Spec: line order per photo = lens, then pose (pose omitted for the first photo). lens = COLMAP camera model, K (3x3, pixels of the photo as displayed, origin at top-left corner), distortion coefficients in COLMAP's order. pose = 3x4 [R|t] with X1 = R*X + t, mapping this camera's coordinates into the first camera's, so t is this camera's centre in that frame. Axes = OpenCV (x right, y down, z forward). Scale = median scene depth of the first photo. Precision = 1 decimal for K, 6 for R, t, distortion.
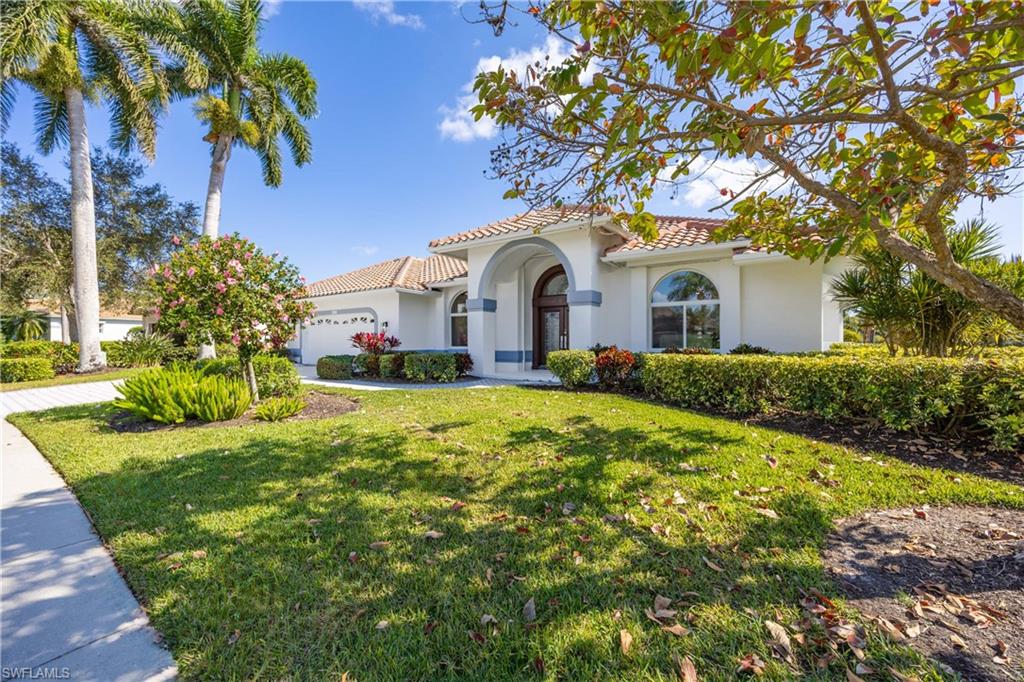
lens RADIAL K [[390.9, 0, 518.6], [0, 390.9, 340.1], [0, 0, 1]] dist [-0.000290, -0.000231]
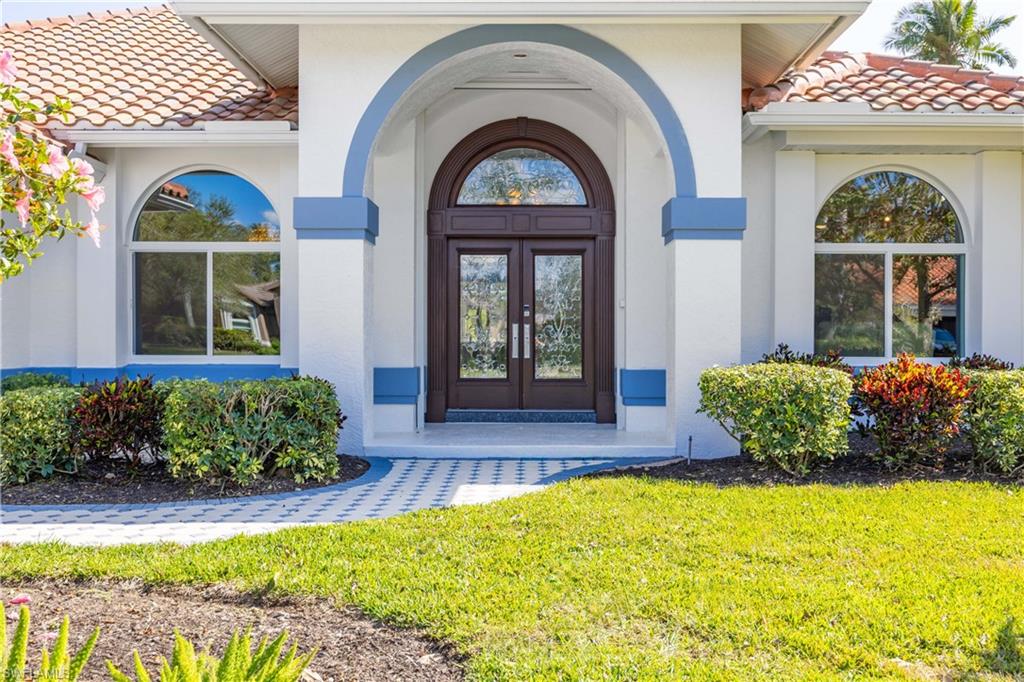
lens RADIAL K [[973.0, 0, 512.0], [0, 973.0, 341.0], [0, 0, 1]] dist [-0.016858, -0.009593]
pose [[0.827125, -0.001198, 0.562017, -0.404999], [-0.002770, 0.999977, 0.006208, -0.000121], [-0.562011, -0.006692, 0.827103, 0.293174]]
